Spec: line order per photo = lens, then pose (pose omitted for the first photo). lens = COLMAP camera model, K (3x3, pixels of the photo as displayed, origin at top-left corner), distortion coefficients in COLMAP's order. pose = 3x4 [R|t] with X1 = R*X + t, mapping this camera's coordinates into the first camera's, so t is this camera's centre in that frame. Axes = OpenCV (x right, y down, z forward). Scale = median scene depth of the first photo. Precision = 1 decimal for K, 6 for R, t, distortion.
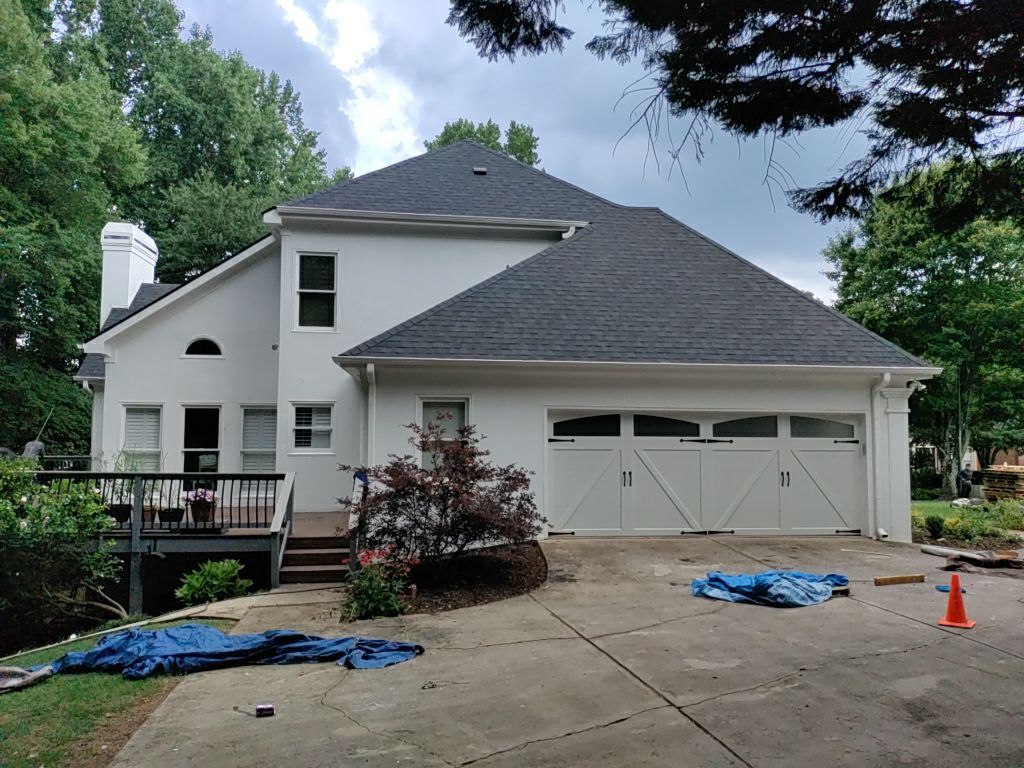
lens RADIAL K [[726.5, 0, 512.0], [0, 726.5, 384.0], [0, 0, 1]] dist [0.024075, -0.003173]
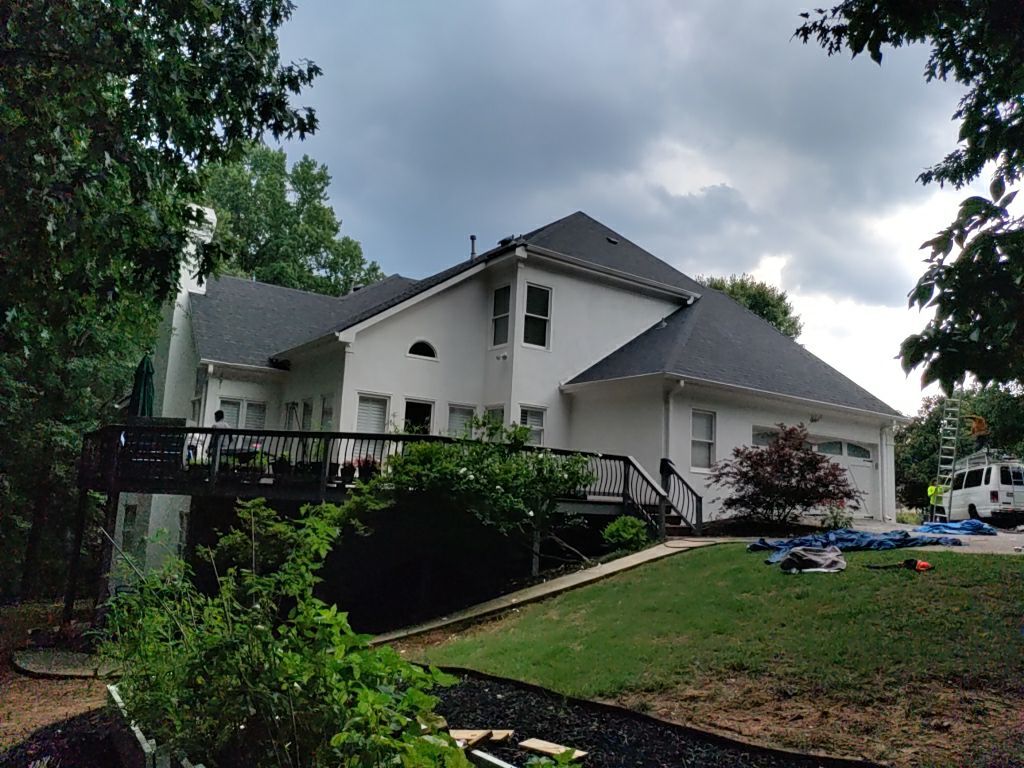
lens RADIAL K [[726.5, 0, 512.0], [0, 726.5, 384.0], [0, 0, 1]] dist [0.024075, -0.003173]
pose [[0.888391, 0.105536, 0.446793, -0.836416], [-0.075625, 0.993565, -0.084317, 0.092258], [-0.452816, 0.041118, 0.890655, -0.066164]]
